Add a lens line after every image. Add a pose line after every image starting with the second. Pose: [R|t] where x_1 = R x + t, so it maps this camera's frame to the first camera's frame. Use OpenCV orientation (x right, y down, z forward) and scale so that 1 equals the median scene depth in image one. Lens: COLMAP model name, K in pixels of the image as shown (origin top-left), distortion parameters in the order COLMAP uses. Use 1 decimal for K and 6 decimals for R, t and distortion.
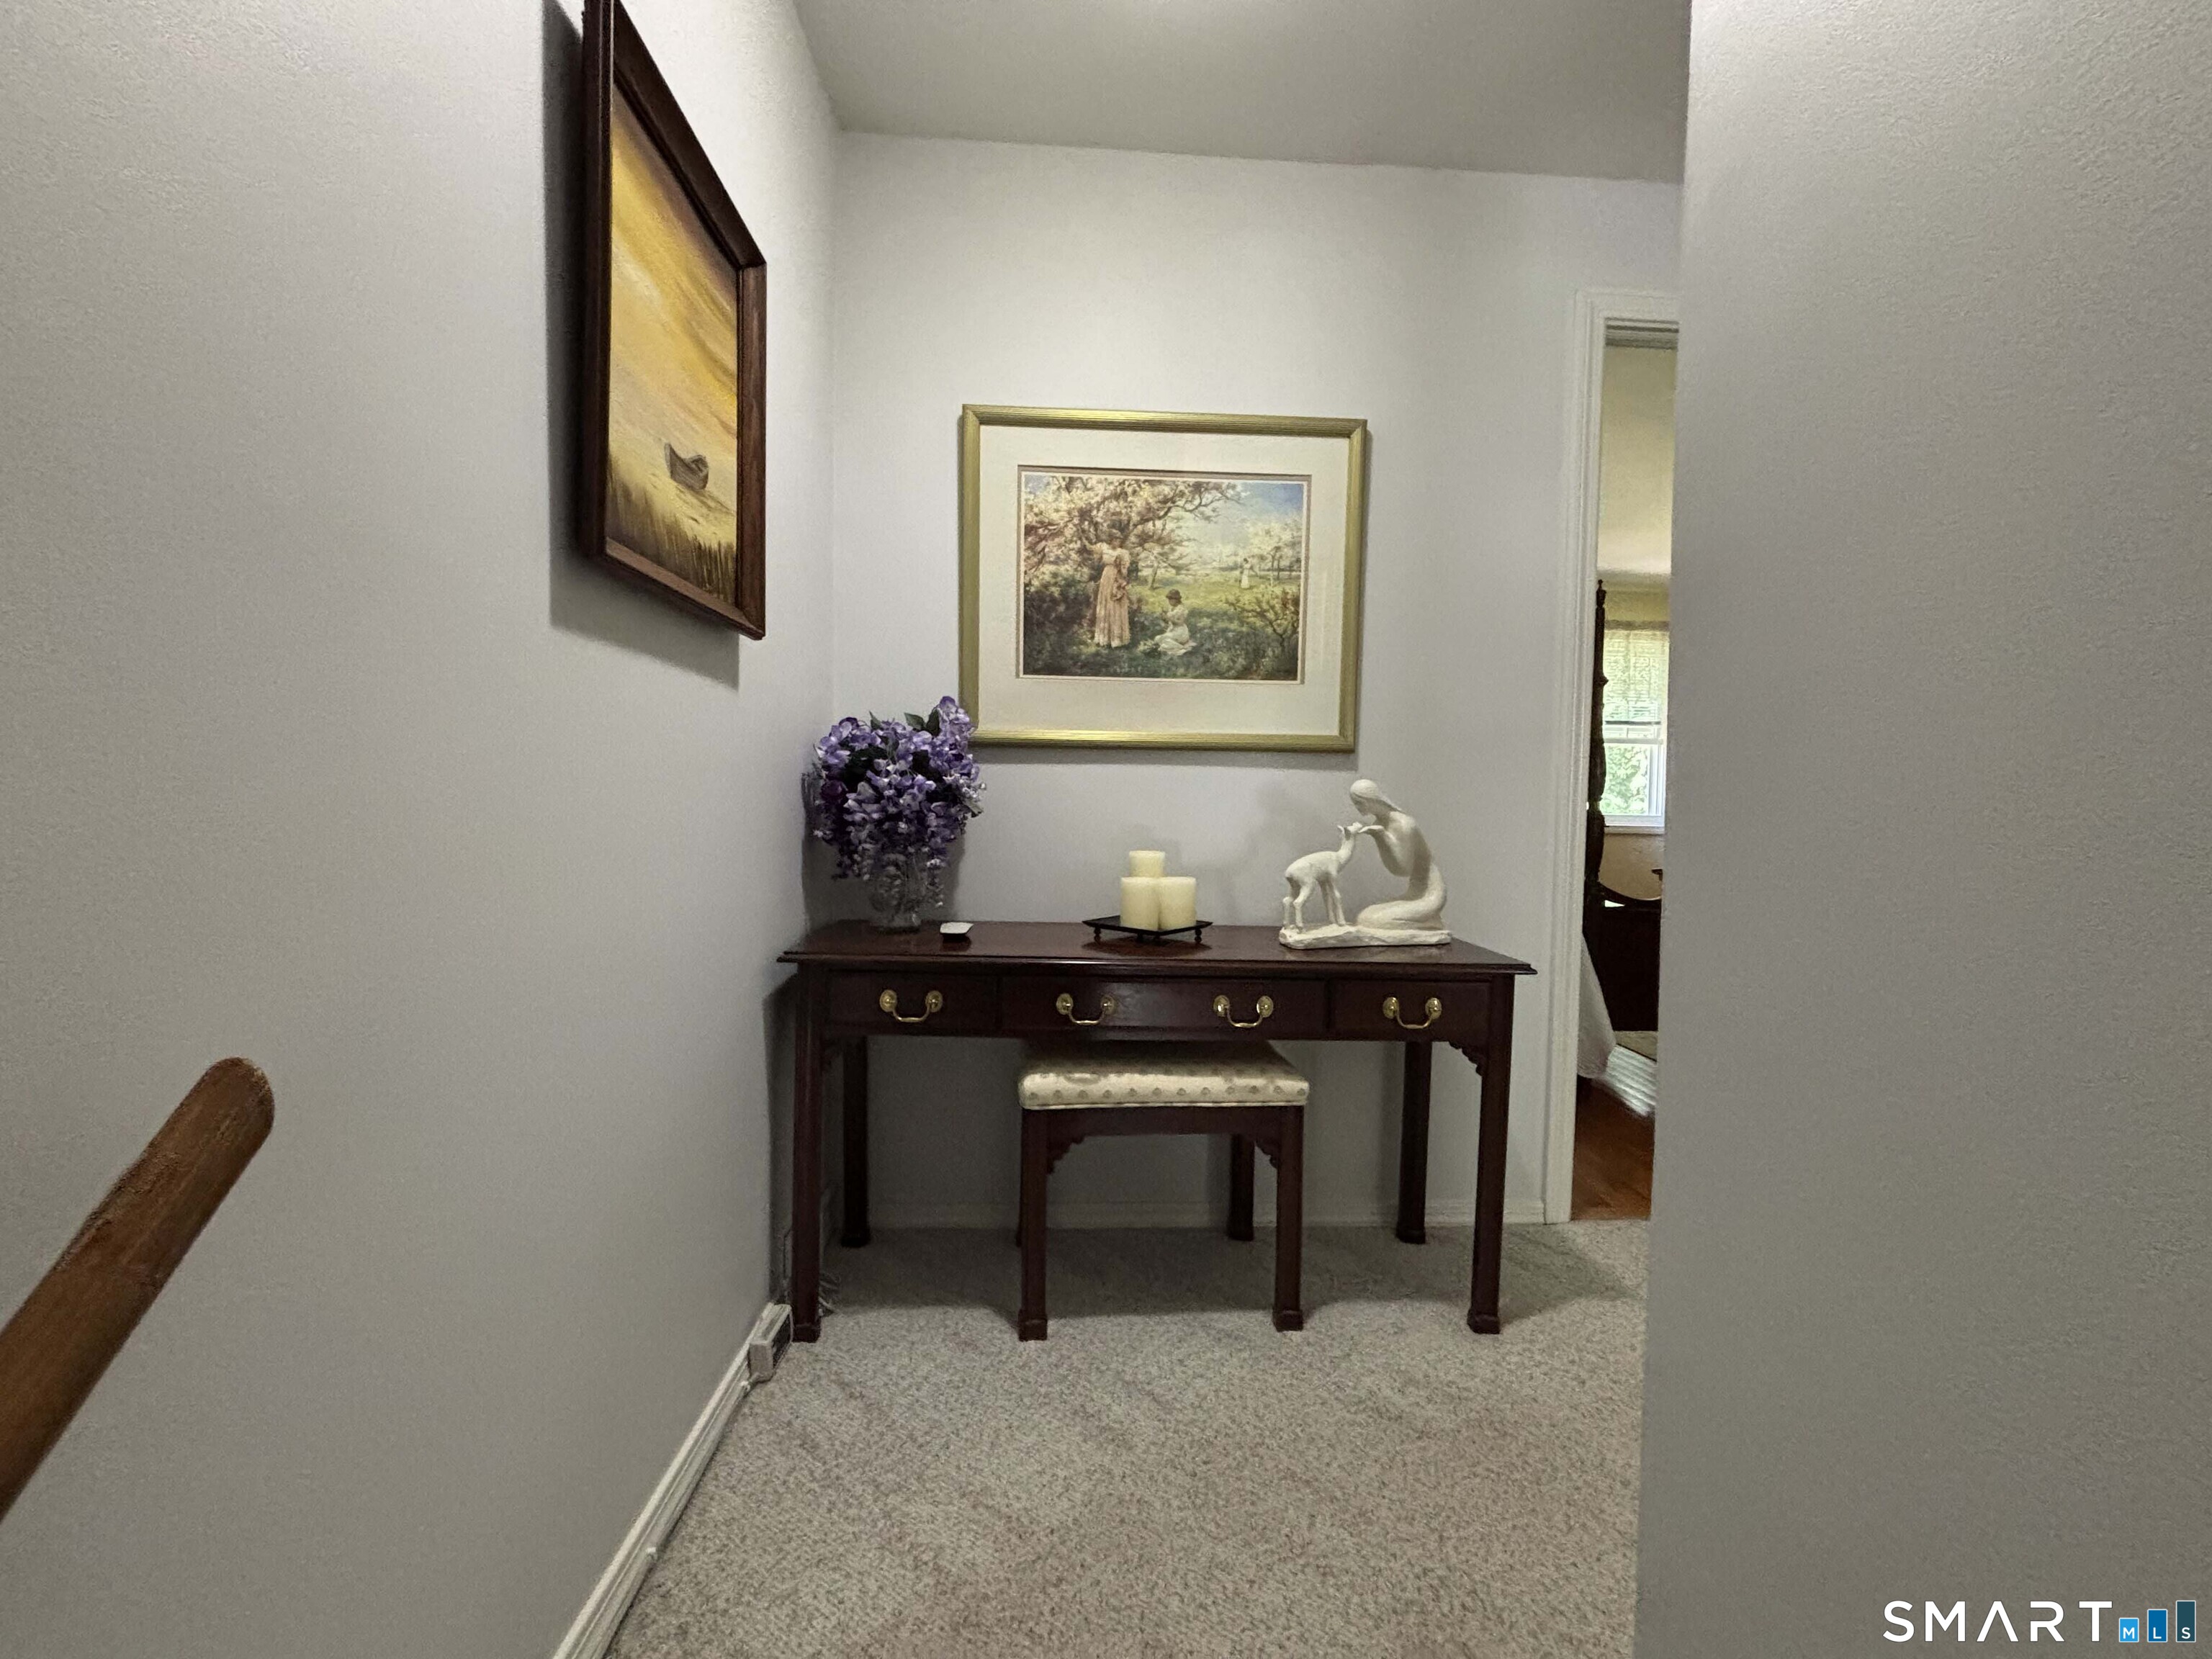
lens RADIAL K [[887.5, 0, 1105.0], [0, 887.5, 832.0], [0, 0, 1]] dist [0.010094, -0.003029]
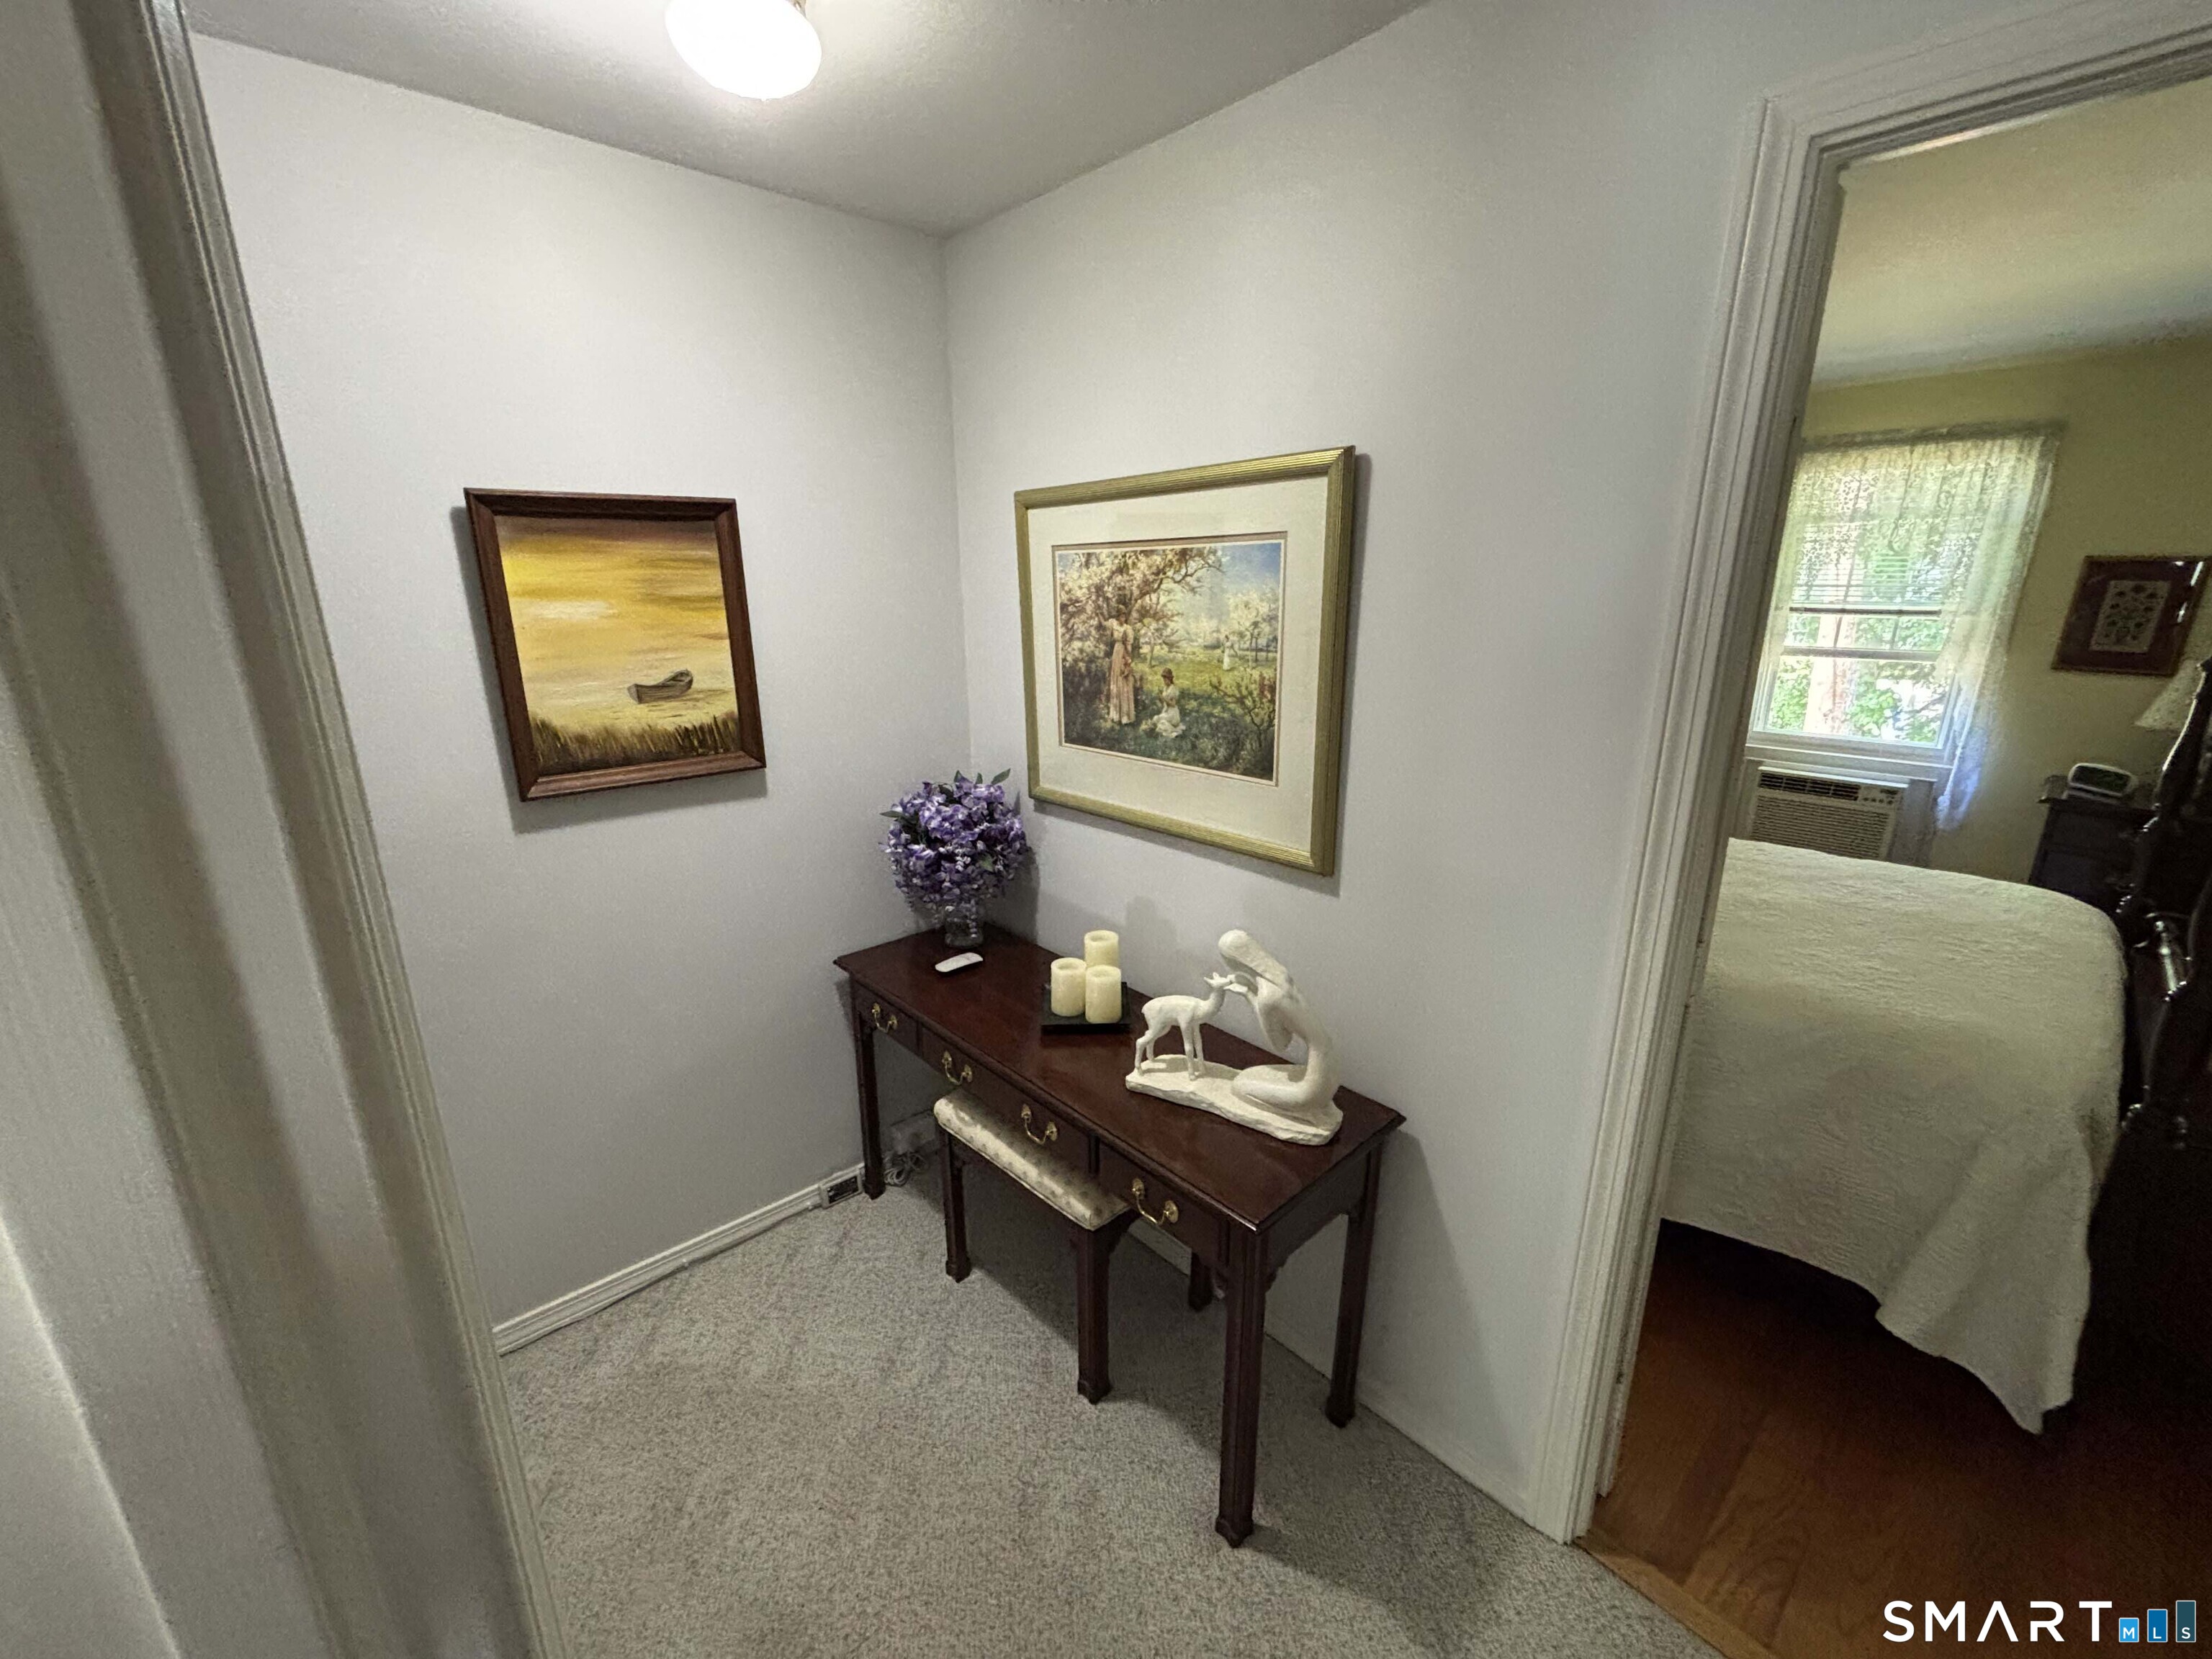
lens RADIAL K [[887.5, 0, 1100.0], [0, 887.5, 830.1], [0, 0, 1]] dist [0.010094, -0.003029]
pose [[0.636750, 0.182640, -0.749127, 0.764168], [-0.011380, 0.973663, 0.227709, -0.320099], [0.770986, -0.136468, 0.622059, 0.344460]]
